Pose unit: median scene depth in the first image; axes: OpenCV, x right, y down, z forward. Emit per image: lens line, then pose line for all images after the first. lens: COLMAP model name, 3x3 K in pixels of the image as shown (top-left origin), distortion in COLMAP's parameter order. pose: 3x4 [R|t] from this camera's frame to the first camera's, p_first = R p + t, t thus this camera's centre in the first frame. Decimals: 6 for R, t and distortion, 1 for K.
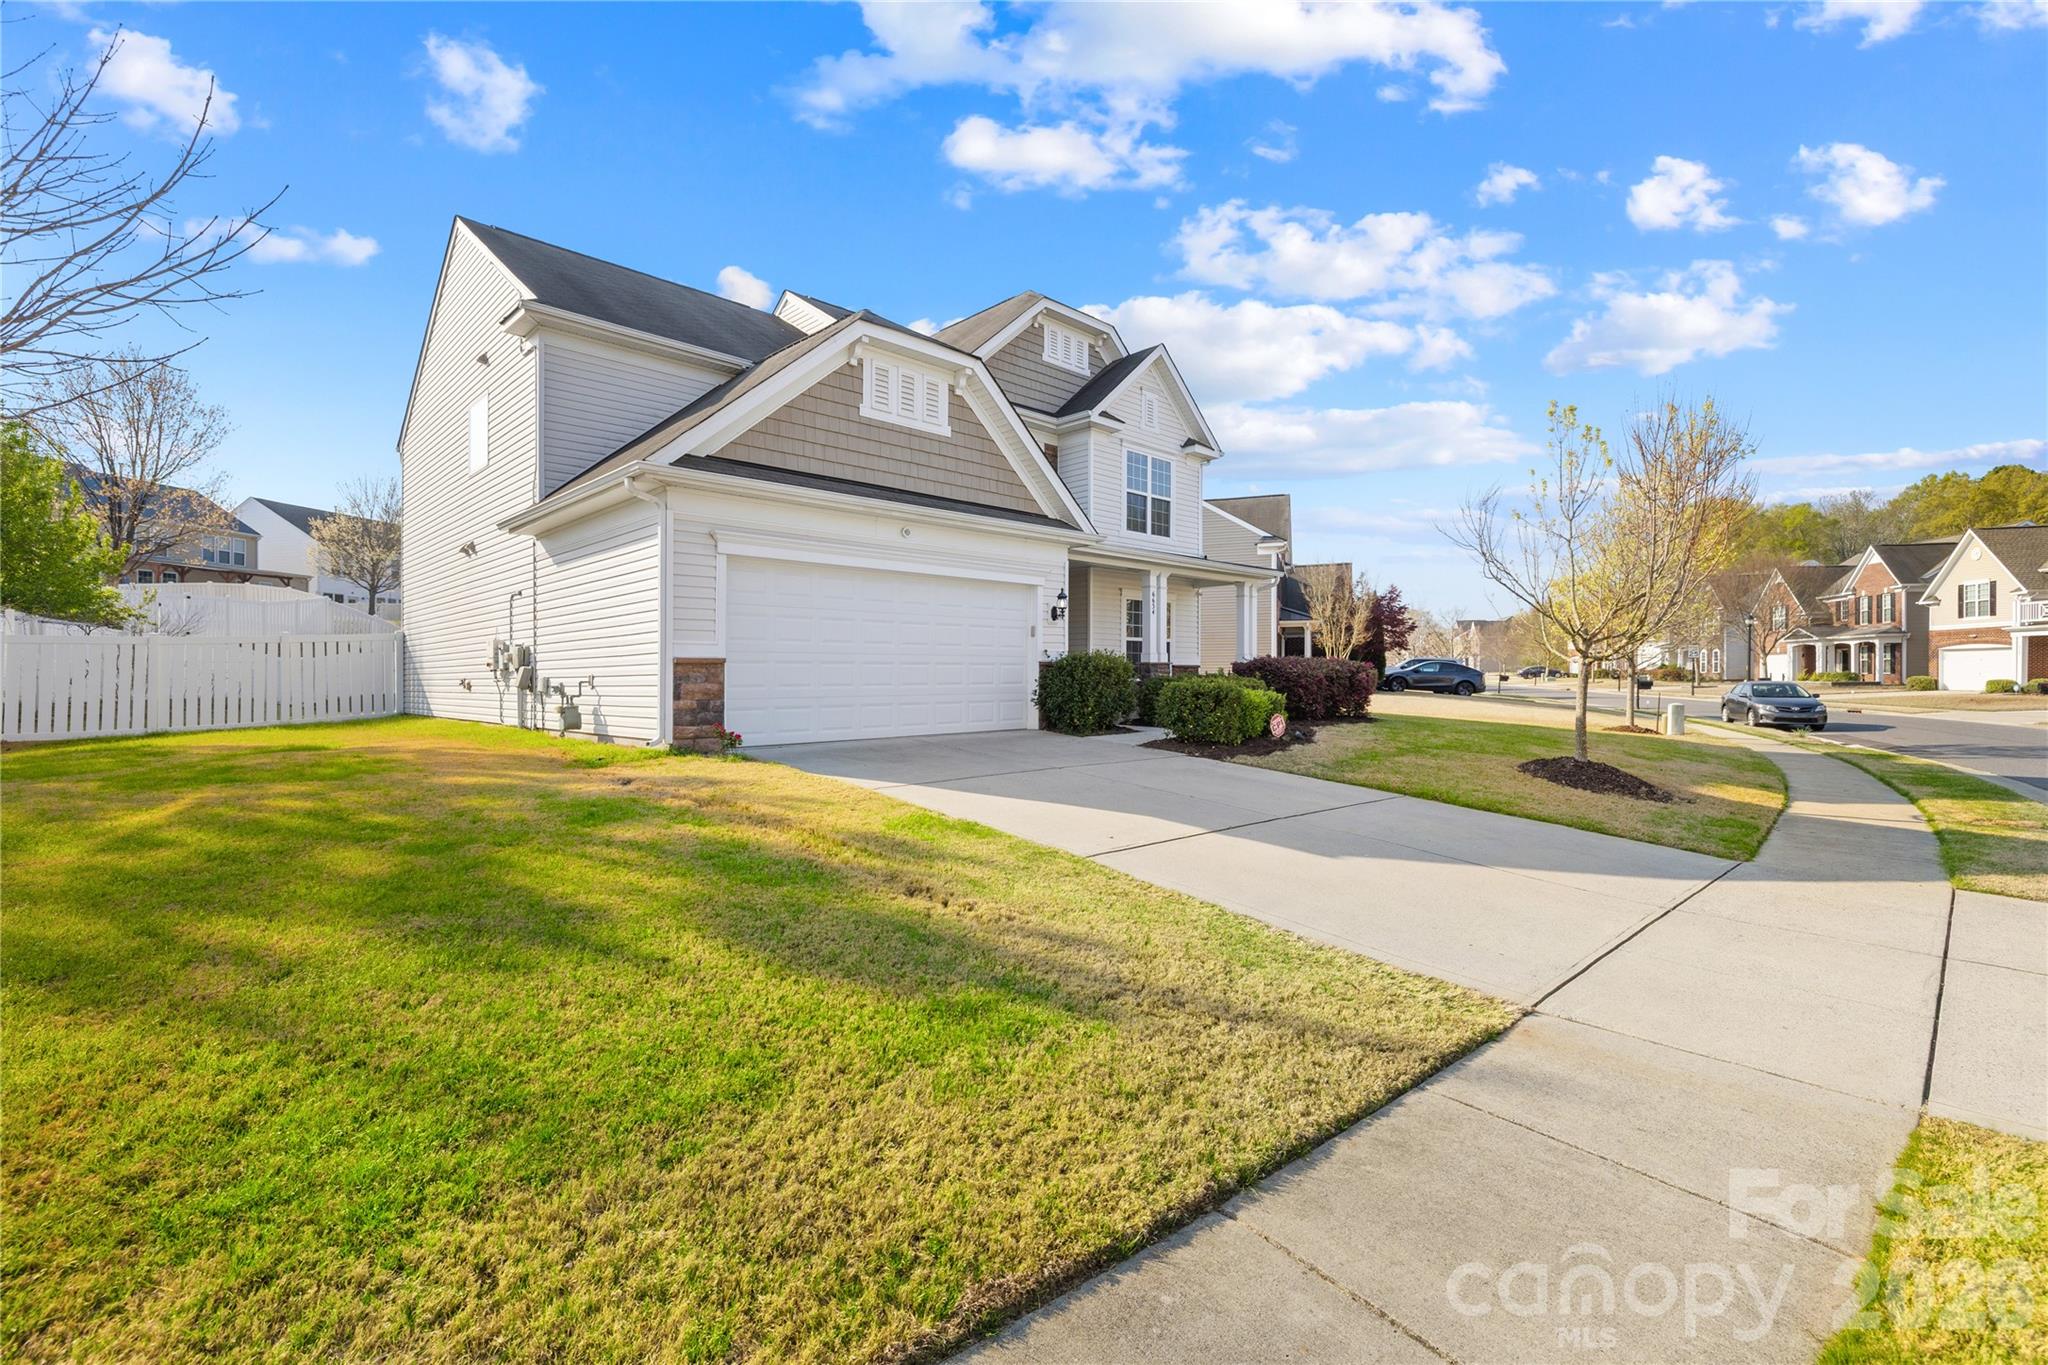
lens RADIAL K [[926.6, 0, 1026.7], [0, 926.6, 673.5], [0, 0, 1]] dist [-0.002604, -0.000264]
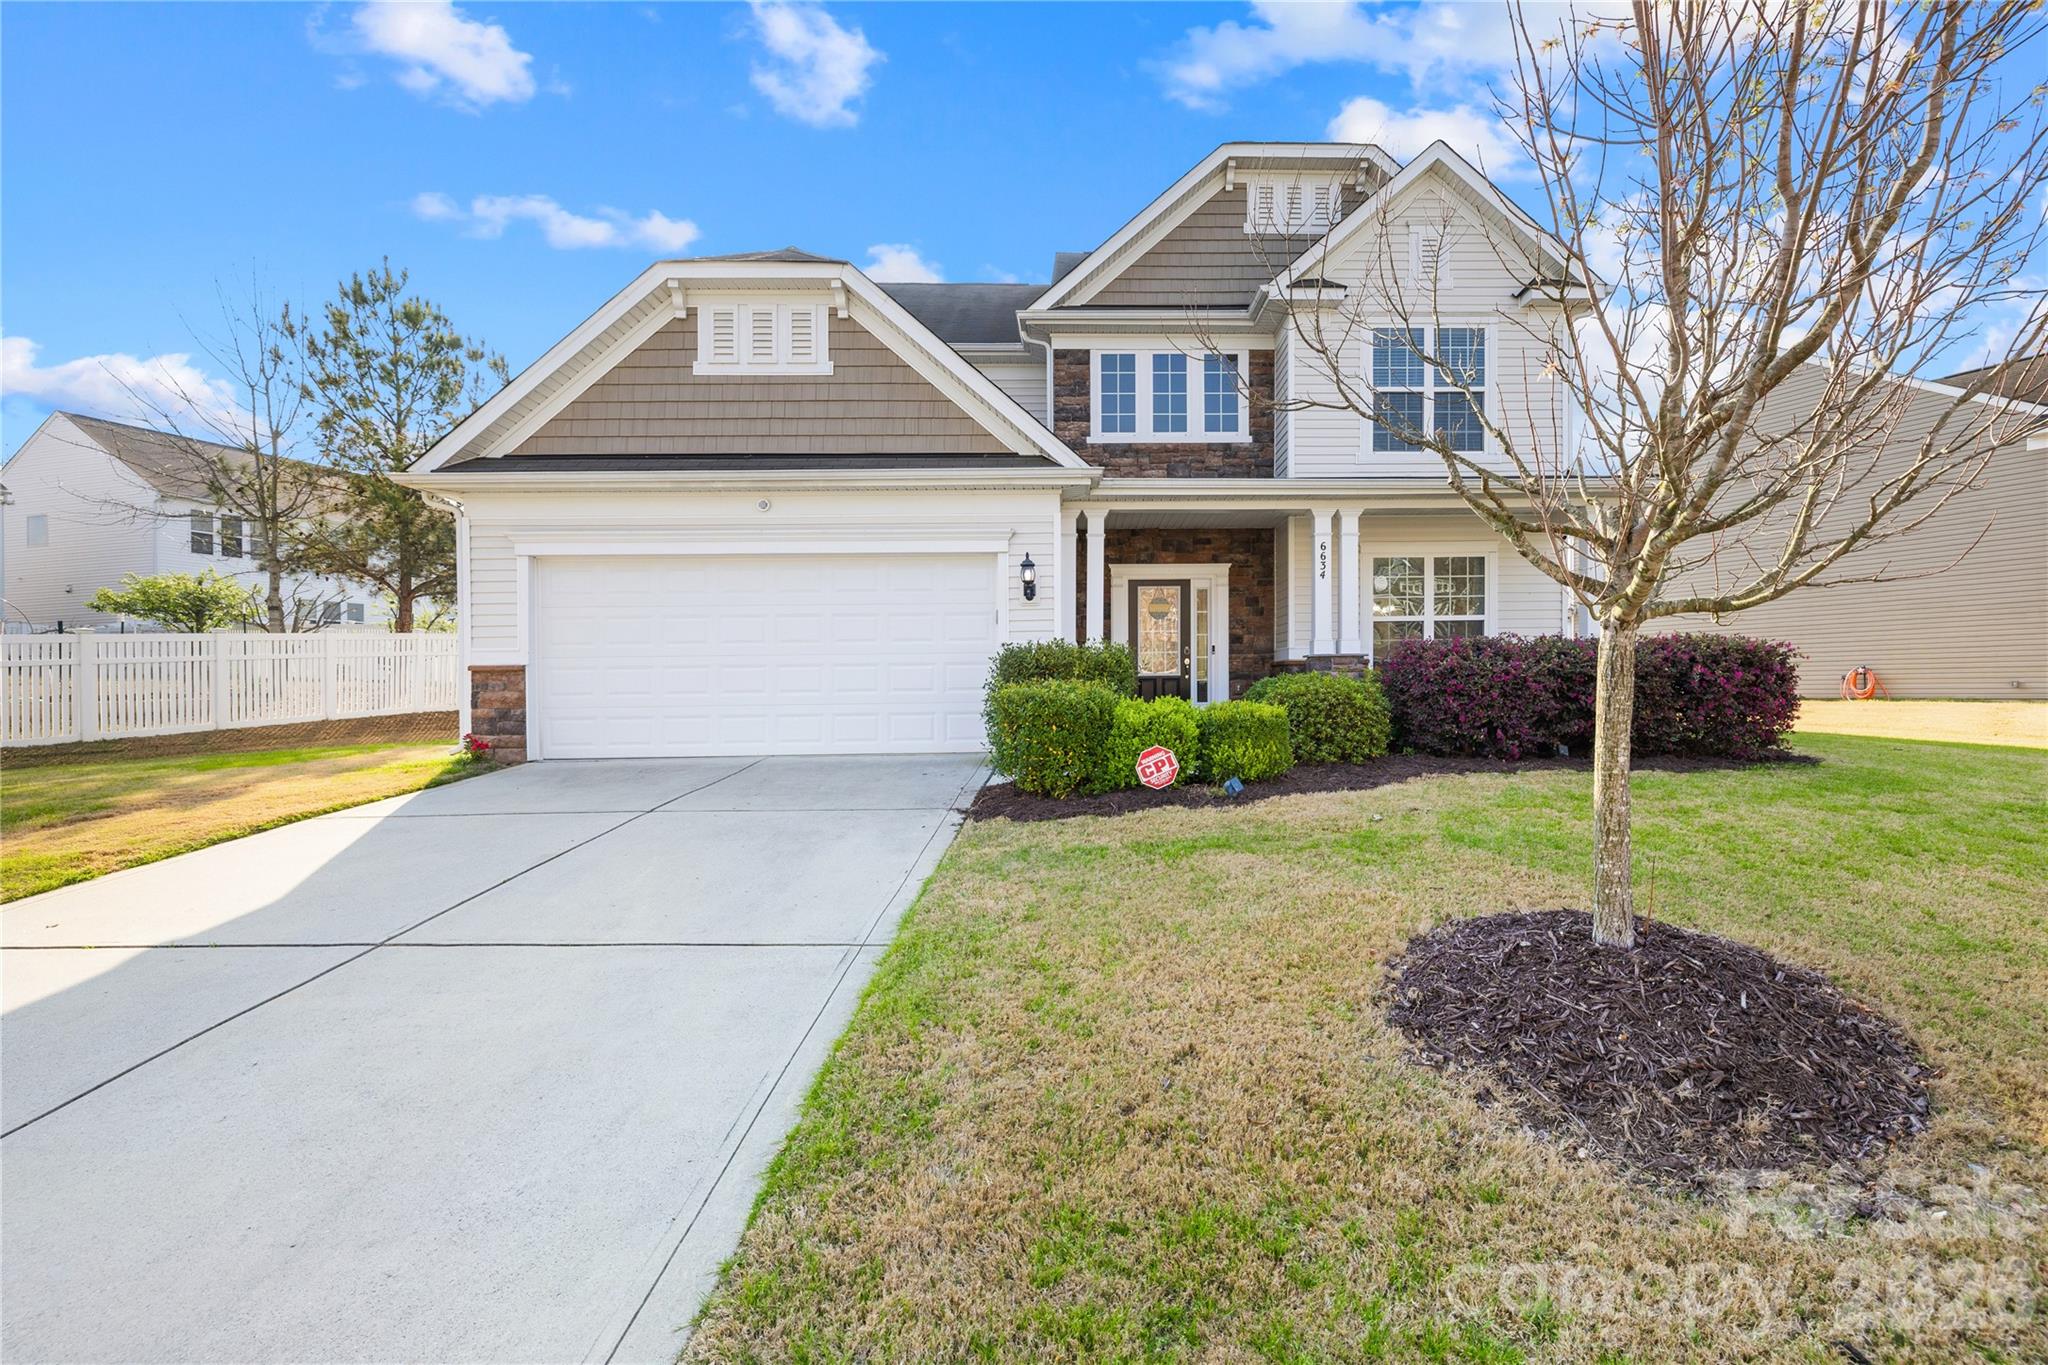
lens RADIAL K [[926.6, 0, 1031.4], [0, 926.6, 693.0], [0, 0, 1]] dist [-0.002604, -0.000264]
pose [[0.726084, -0.002673, -0.687601, 0.577526], [0.014271, 0.999836, 0.011183, 0.007412], [0.687458, -0.017933, 0.726003, 0.542045]]
